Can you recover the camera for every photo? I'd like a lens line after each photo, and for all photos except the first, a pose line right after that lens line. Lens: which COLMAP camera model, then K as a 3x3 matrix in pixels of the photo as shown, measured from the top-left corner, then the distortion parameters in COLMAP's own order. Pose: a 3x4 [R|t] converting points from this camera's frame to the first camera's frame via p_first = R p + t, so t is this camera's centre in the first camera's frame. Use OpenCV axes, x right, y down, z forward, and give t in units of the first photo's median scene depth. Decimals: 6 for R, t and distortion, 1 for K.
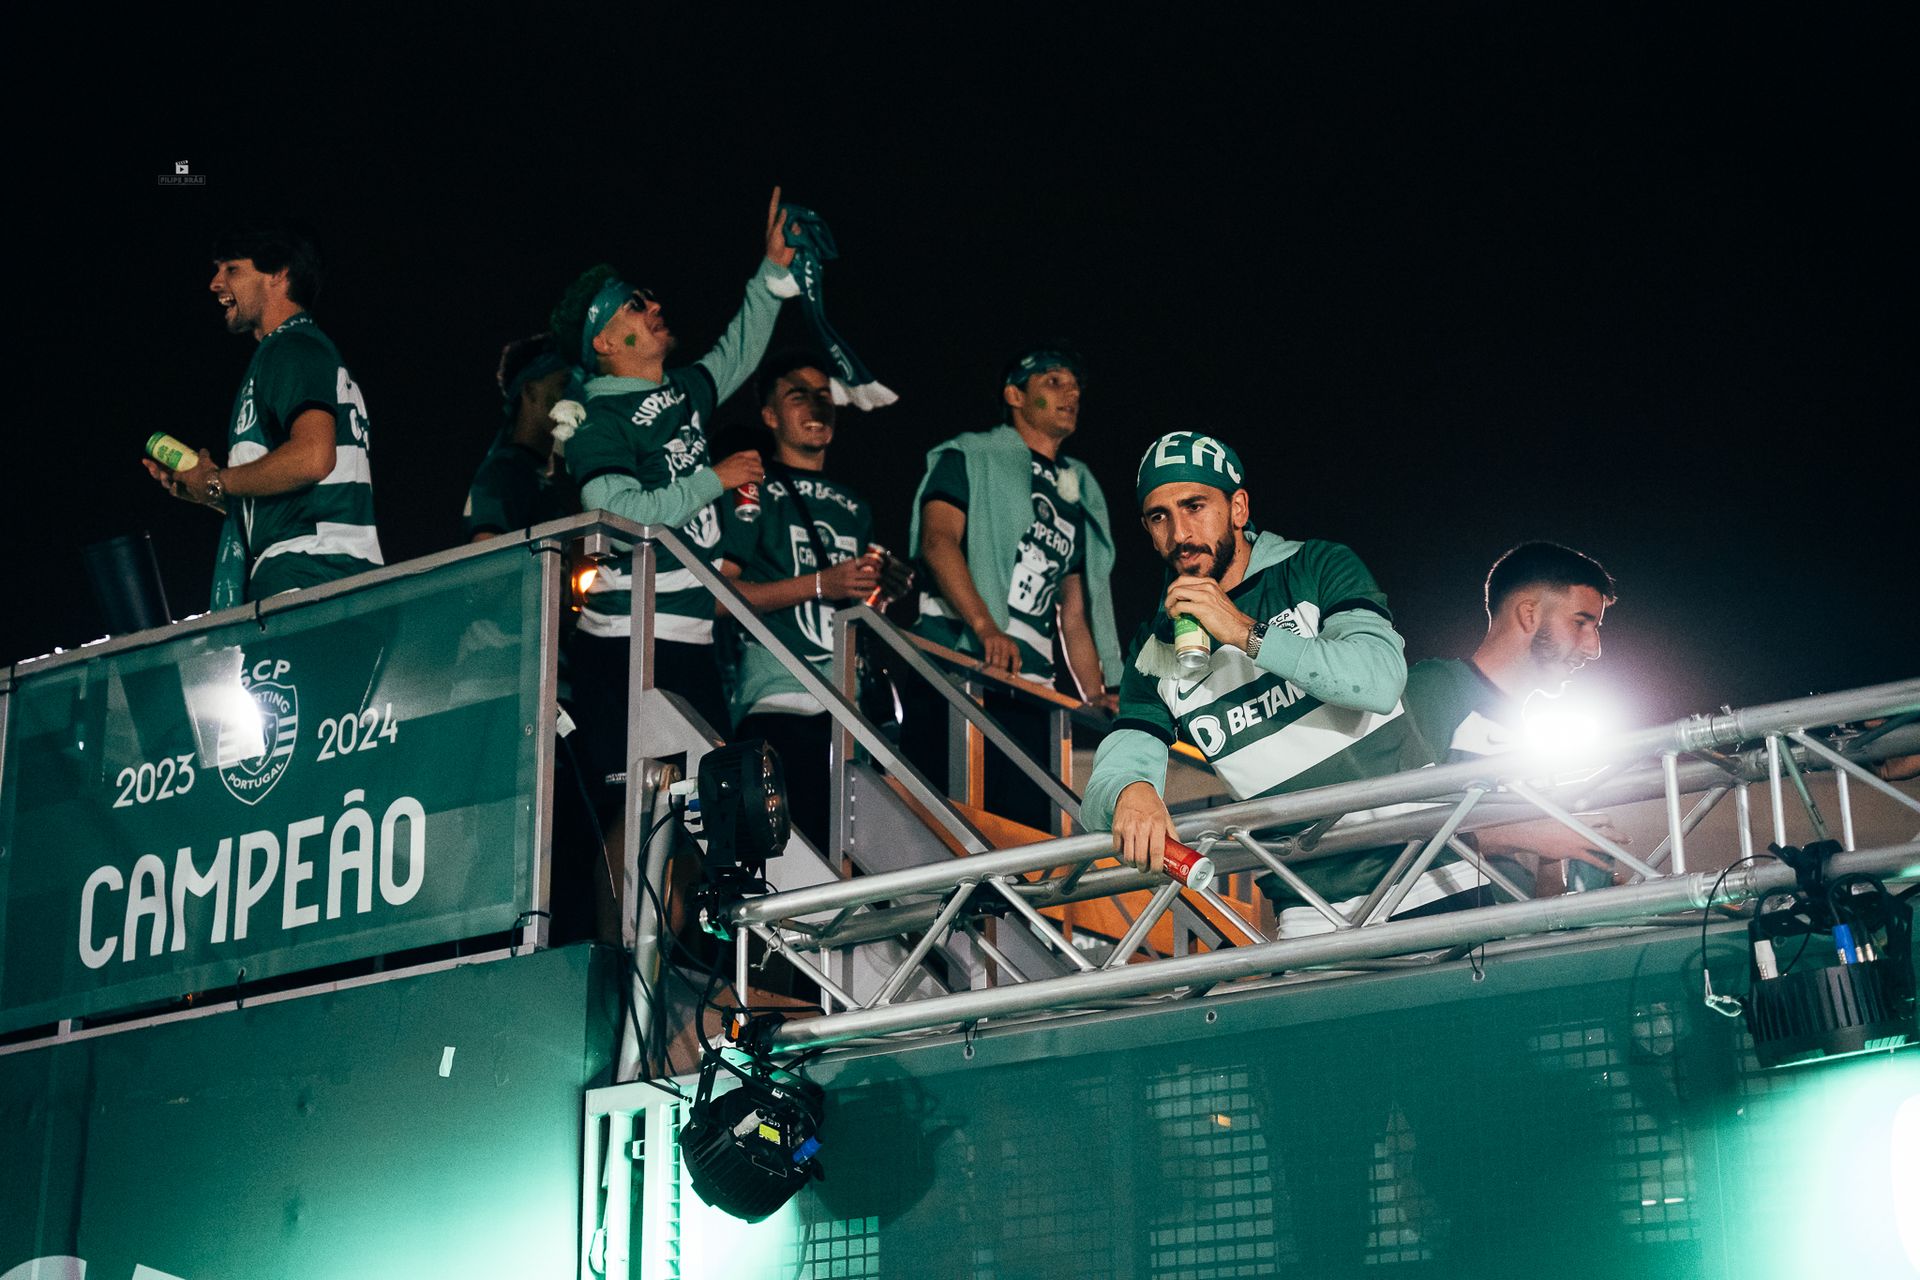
lens RADIAL K [[3689.8, 0, 960.0], [0, 3689.8, 640.0], [0, 0, 1]] dist [0.378823, 0.182698]
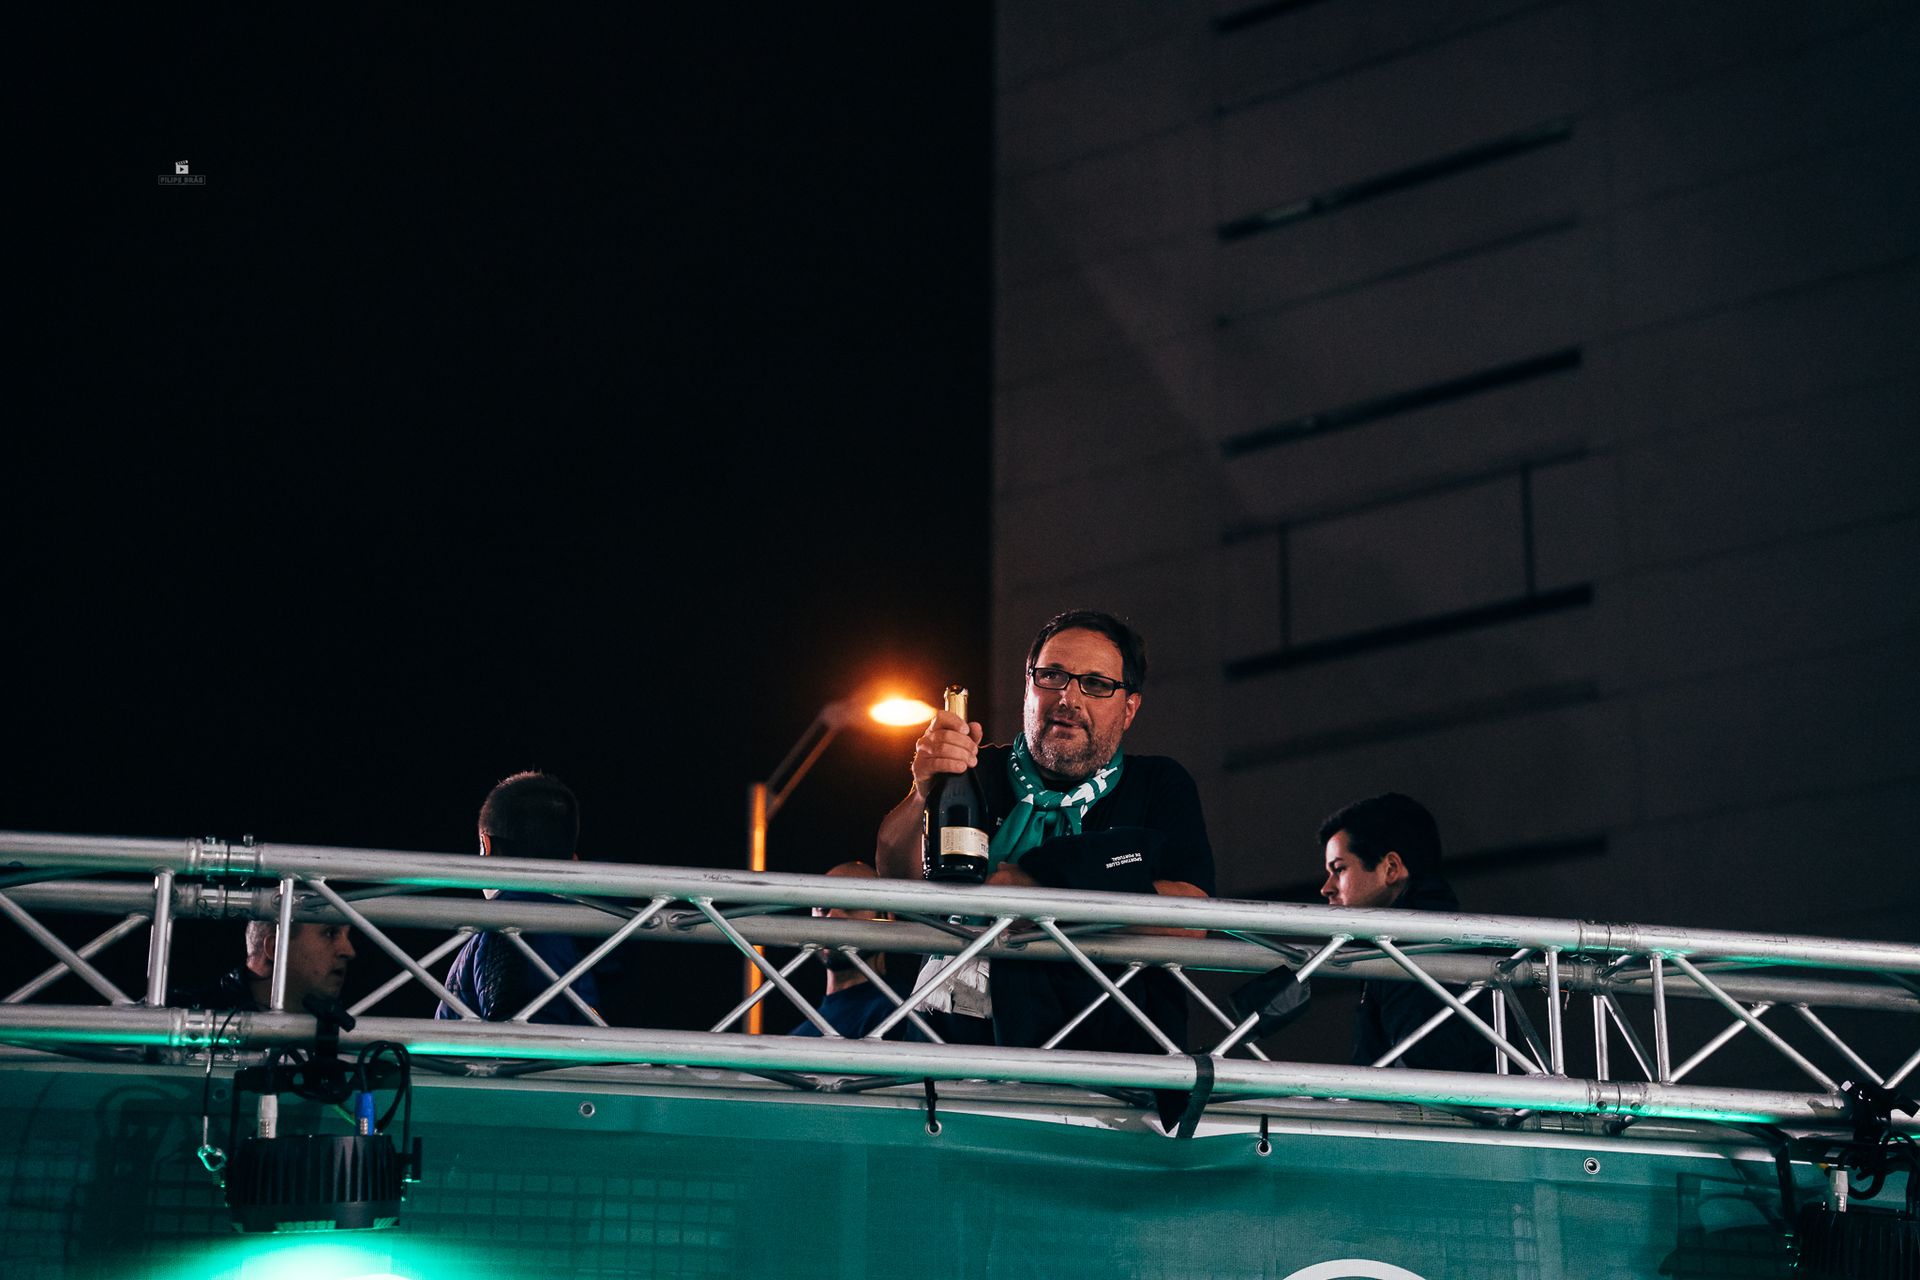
lens RADIAL K [[3689.8, 0, 960.0], [0, 3689.8, 640.0], [0, 0, 1]] dist [0.378823, 0.182698]
pose [[0.685310, 0.268513, 0.676942, -0.313469], [-0.227419, 0.961965, -0.151339, 0.071366], [-0.691831, -0.050235, 0.720309, 0.221104]]
